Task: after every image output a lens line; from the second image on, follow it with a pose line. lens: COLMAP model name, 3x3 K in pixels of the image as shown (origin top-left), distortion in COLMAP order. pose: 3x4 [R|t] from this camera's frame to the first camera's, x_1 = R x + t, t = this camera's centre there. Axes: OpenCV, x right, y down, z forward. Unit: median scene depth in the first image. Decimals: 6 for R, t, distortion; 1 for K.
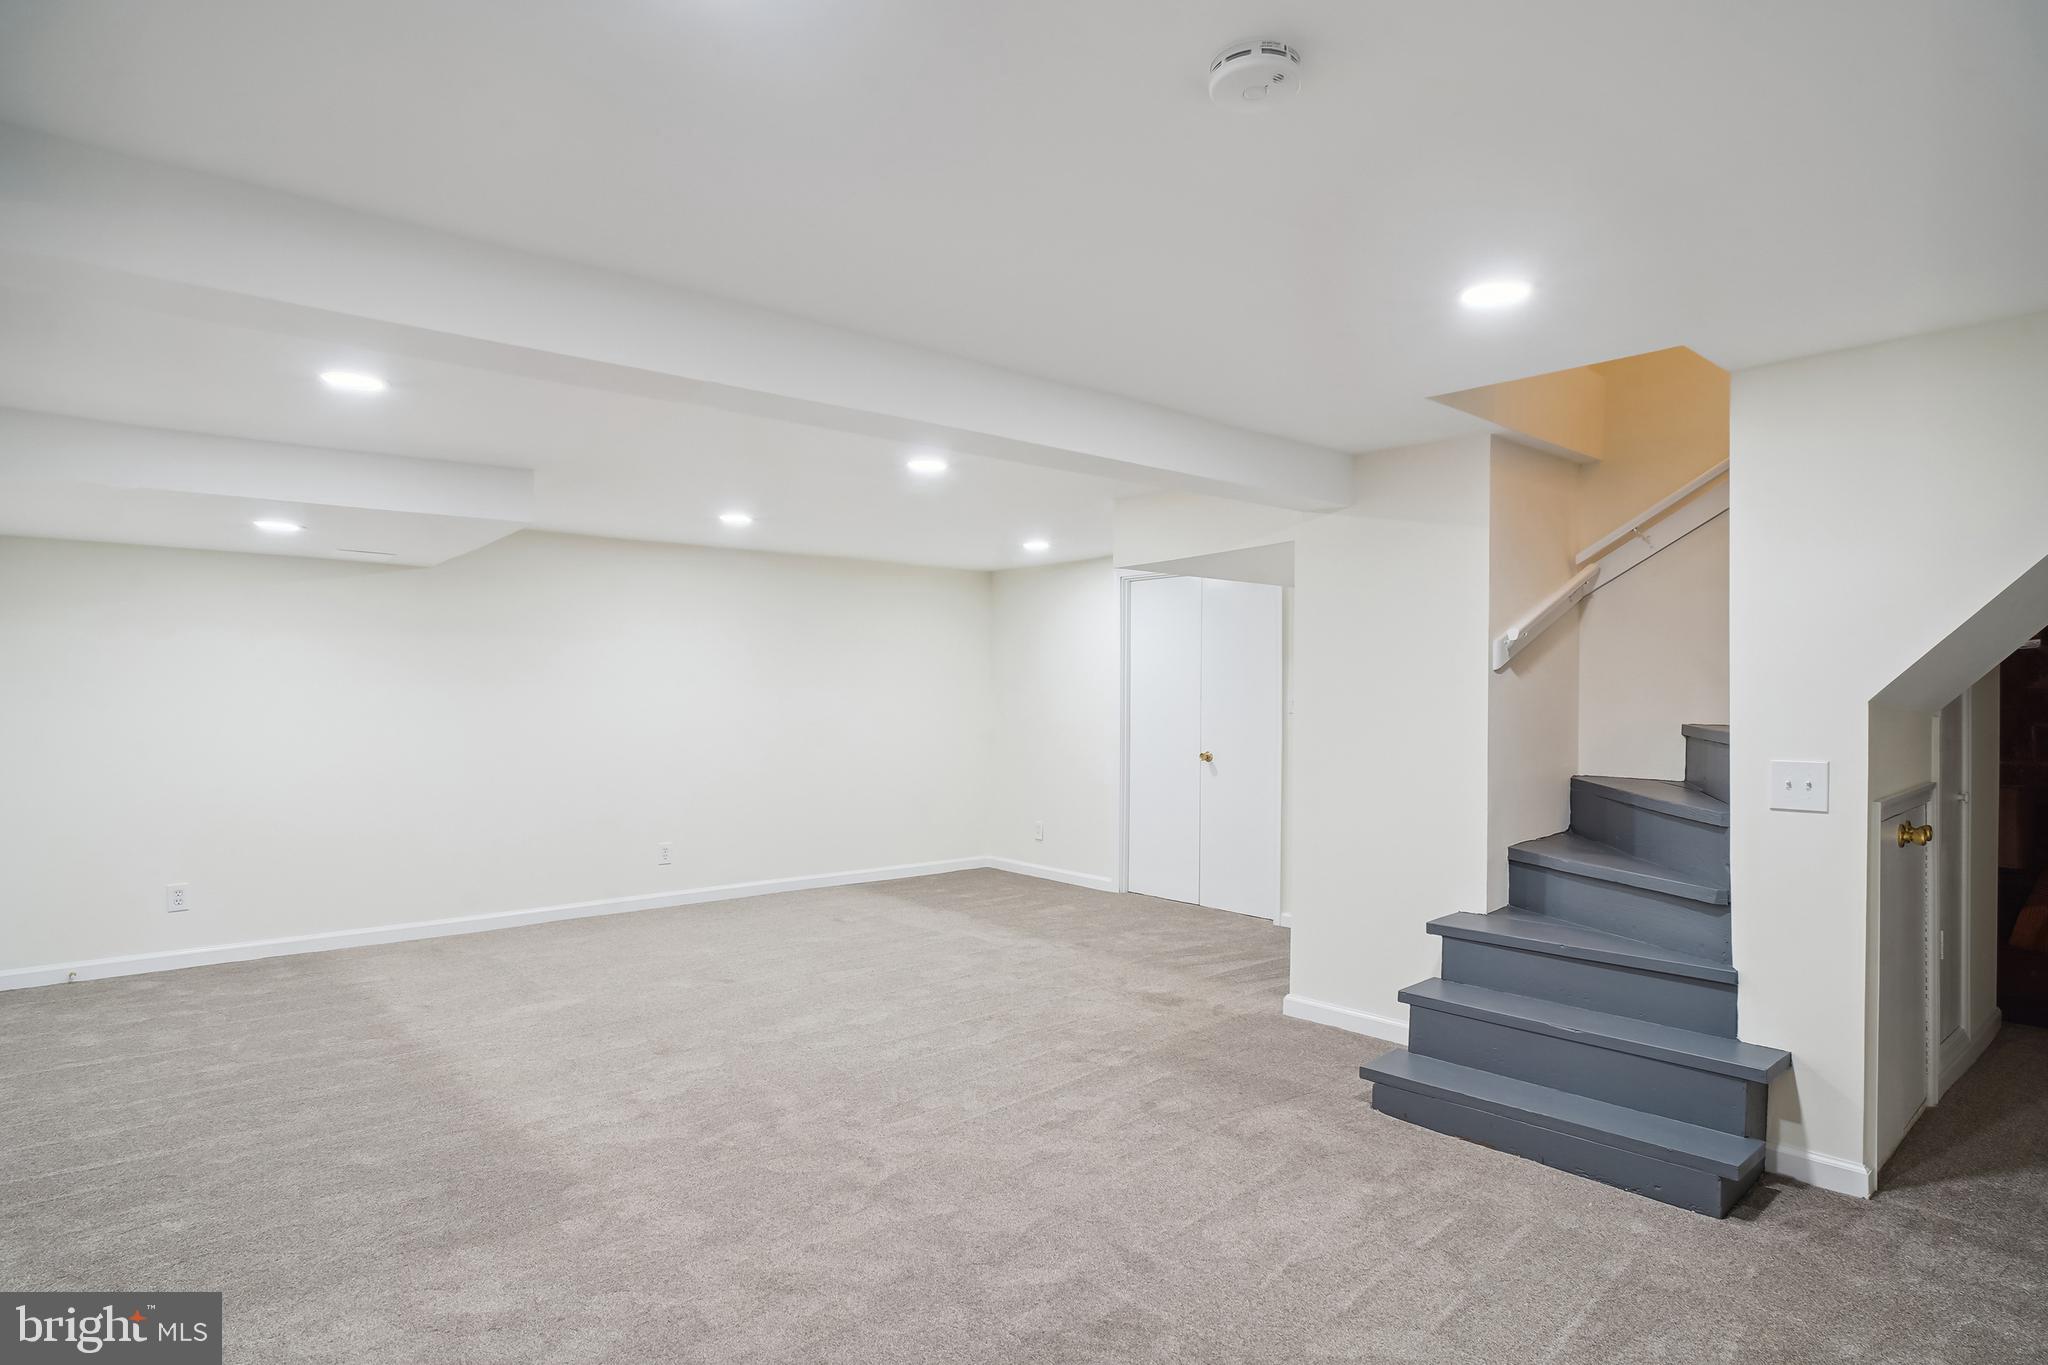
lens RADIAL K [[1103.3, 0, 1009.9], [0, 1103.3, 688.6], [0, 0, 1]] dist [-0.006074, 0.001730]
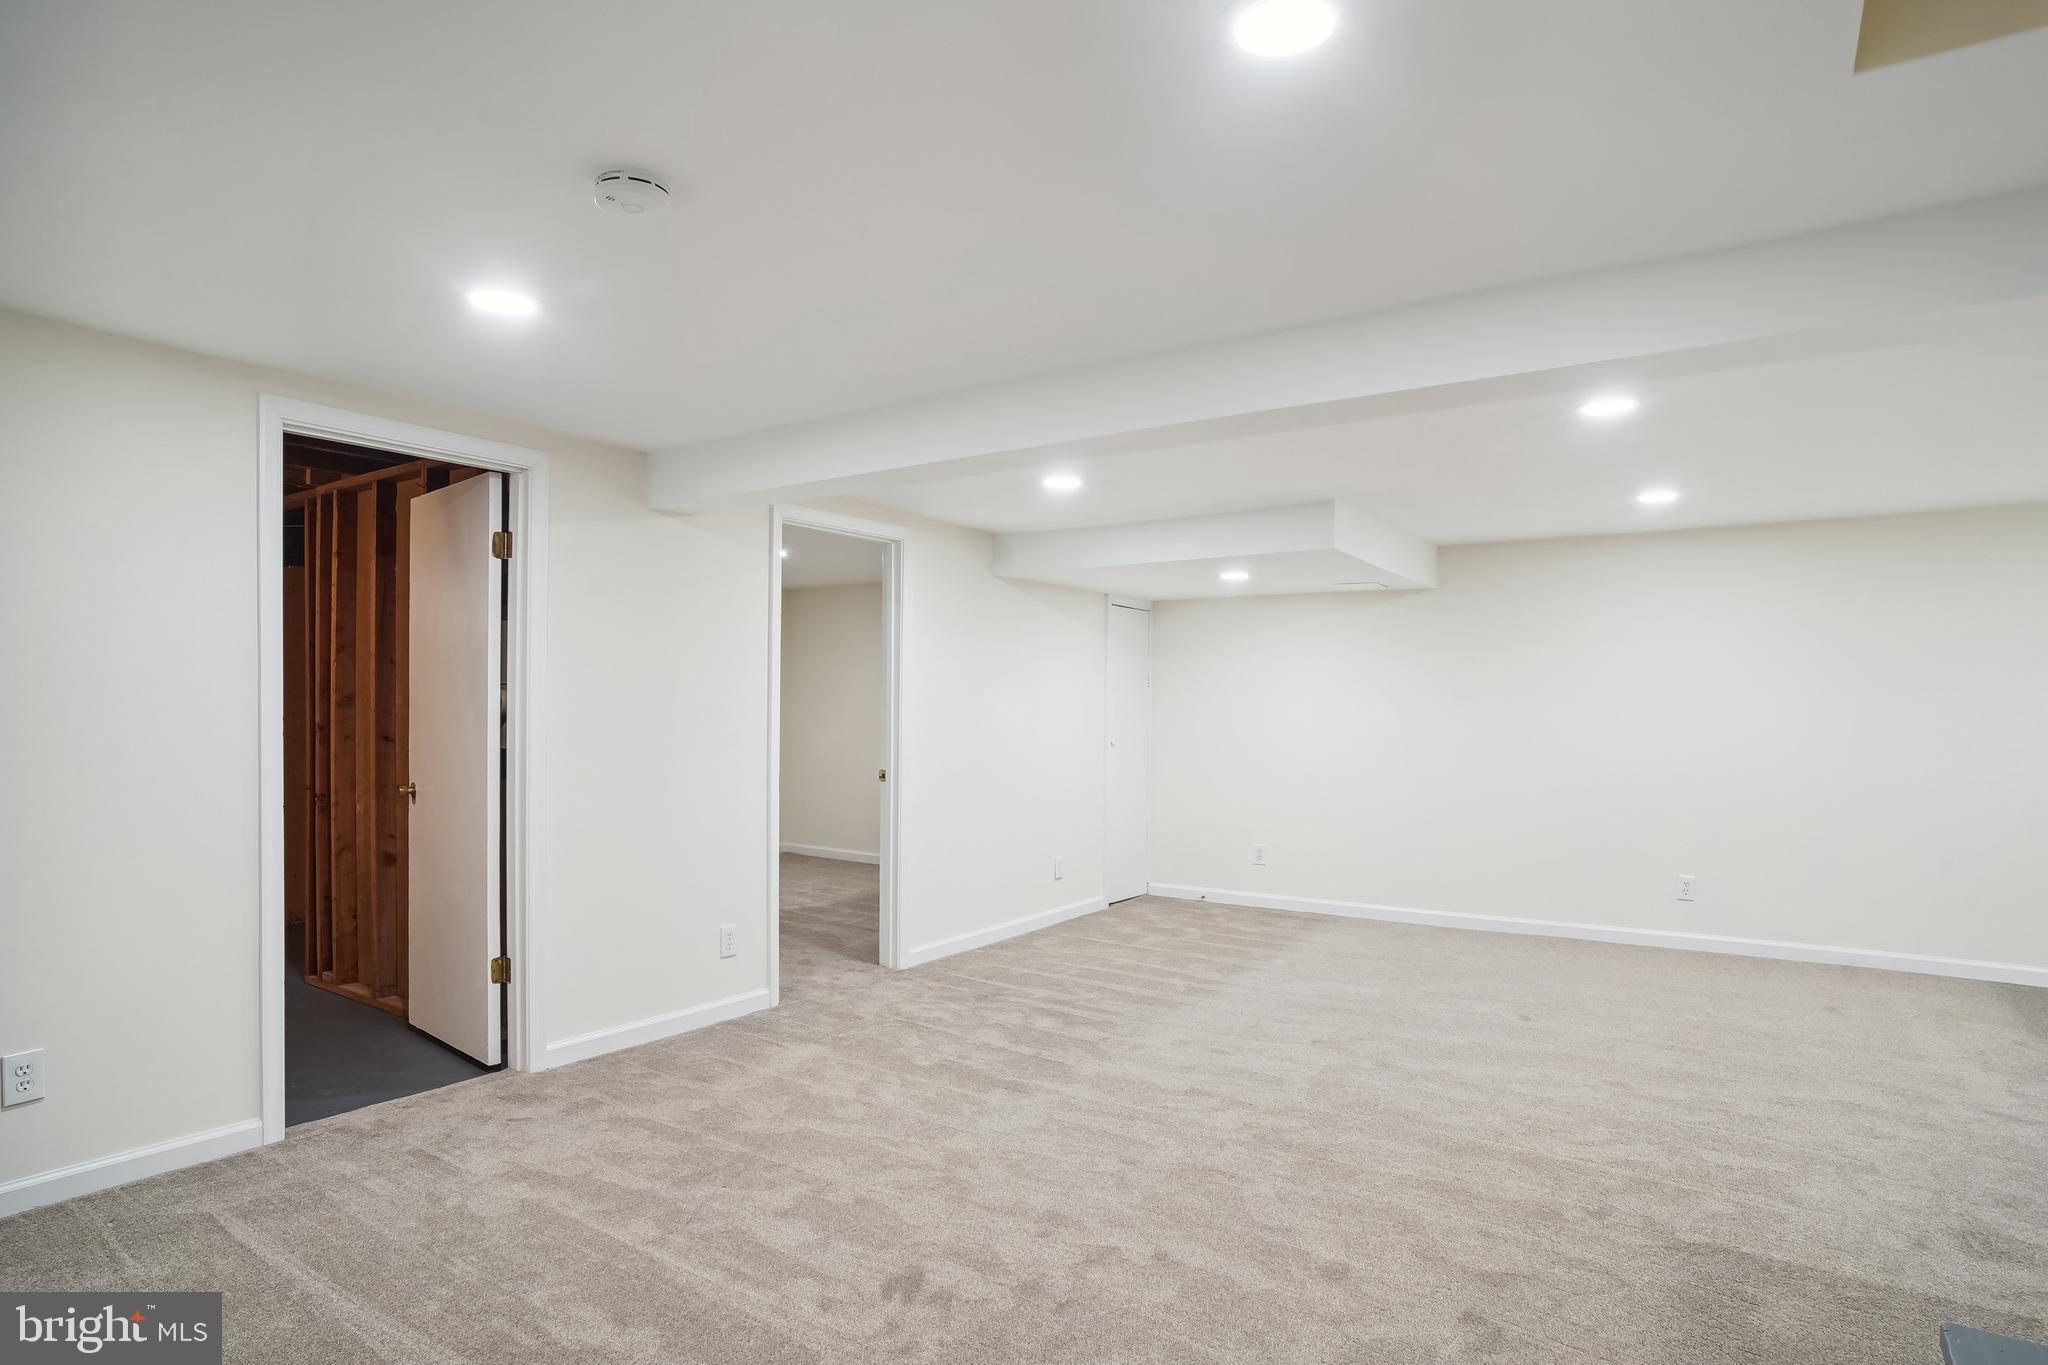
lens RADIAL K [[1103.3, 0, 1006.8], [0, 1103.3, 694.6], [0, 0, 1]] dist [-0.006074, 0.001730]
pose [[0.278704, -0.013296, -0.960285, 0.541464], [0.005136, 0.999910, -0.012354, 0.010128], [0.960363, -0.001489, 0.278748, 0.376416]]
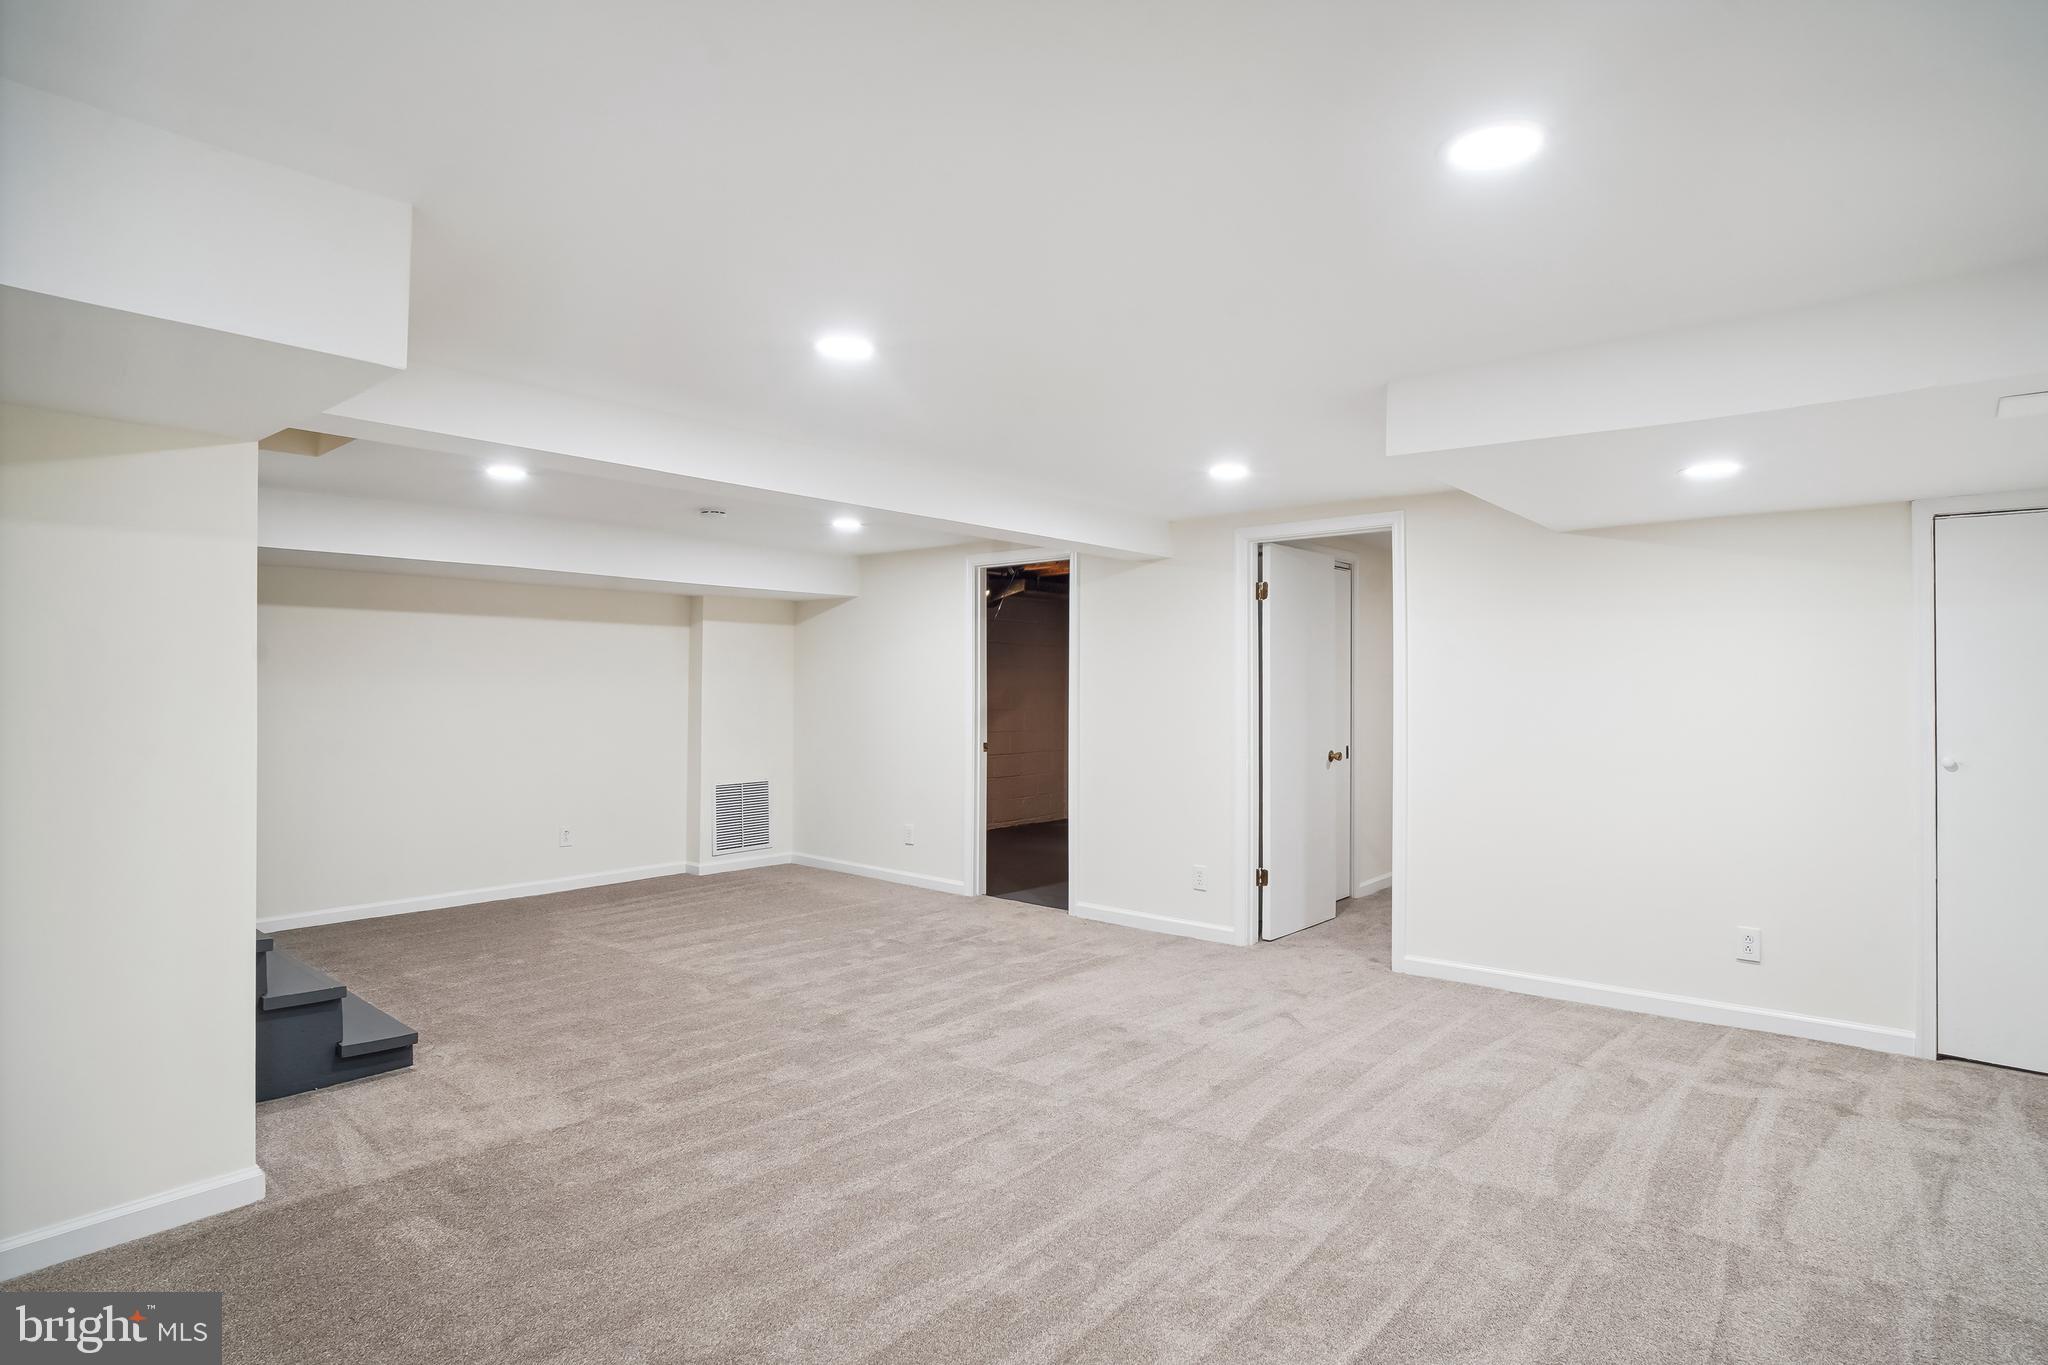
lens RADIAL K [[1103.3, 0, 1021.8], [0, 1103.3, 685.7], [0, 0, 1]] dist [-0.006074, 0.001730]
pose [[-0.981973, -0.000712, -0.189021, -0.050808], [0.001354, 0.999941, -0.010800, 0.006776], [0.189017, -0.010862, -0.981914, 1.668168]]
